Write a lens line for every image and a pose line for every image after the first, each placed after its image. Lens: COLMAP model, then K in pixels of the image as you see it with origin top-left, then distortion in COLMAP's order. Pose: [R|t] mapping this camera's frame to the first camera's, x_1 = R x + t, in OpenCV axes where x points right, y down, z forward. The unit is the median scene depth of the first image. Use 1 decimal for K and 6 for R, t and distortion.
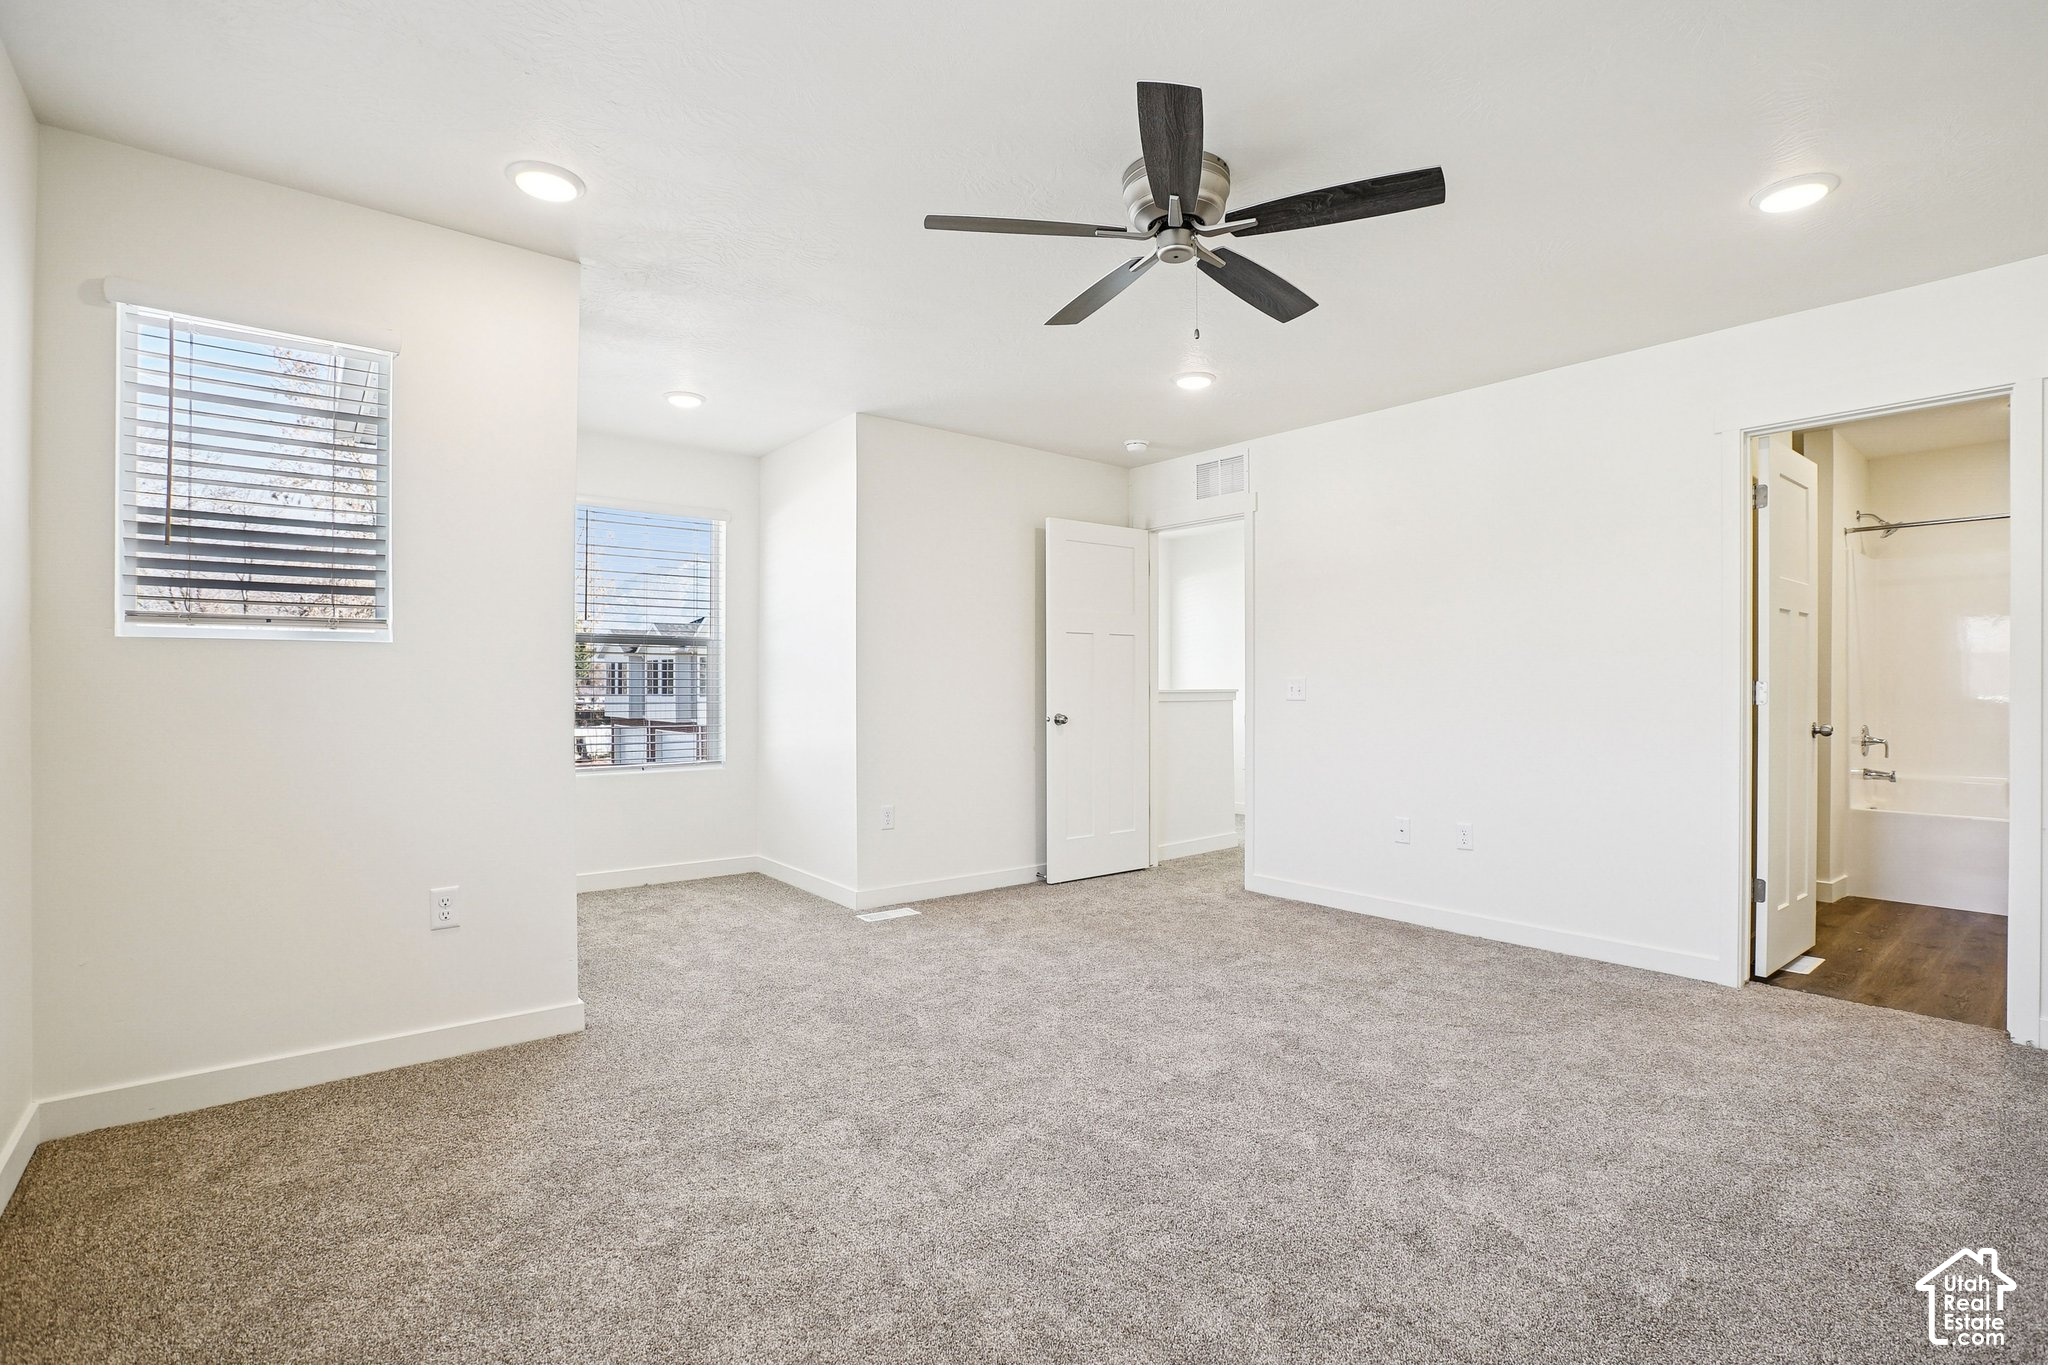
lens RADIAL K [[951.4, 0, 1024.0], [0, 951.4, 682.5], [0, 0, 1]] dist [-0.065098, 0.027632]
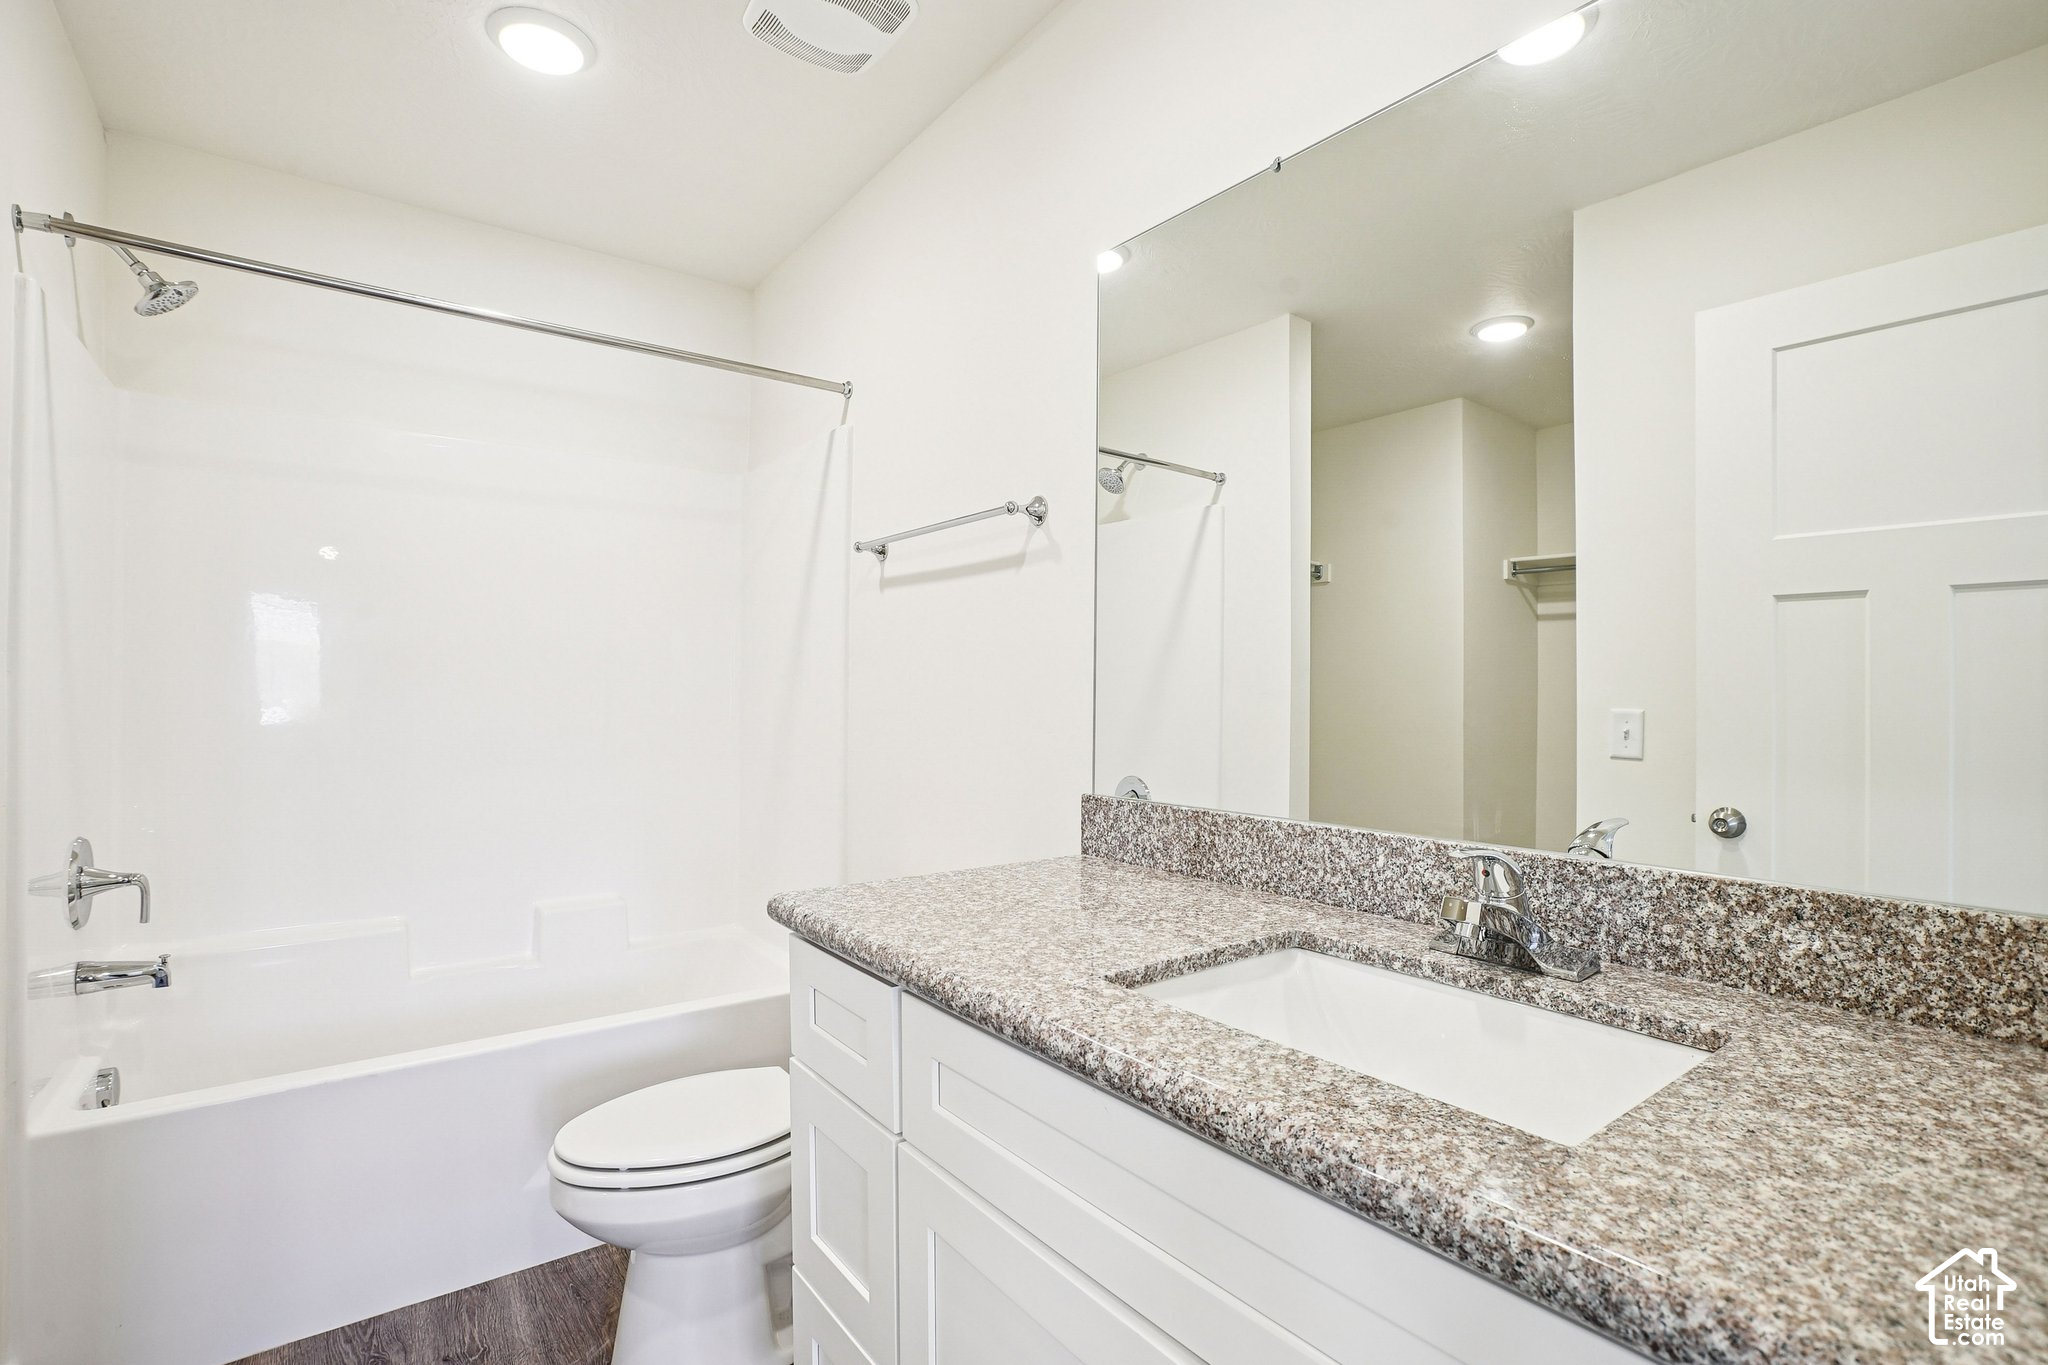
lens RADIAL K [[934.6, 0, 1024.0], [0, 934.6, 682.5], [0, 0, 1]] dist [-0.000066, 0.000010]
pose [[0.036450, 0.005531, 0.999320, 0.576948], [0.001803, 0.999983, -0.005600, -0.009605], [-0.999334, 0.002006, 0.036440, 0.631379]]
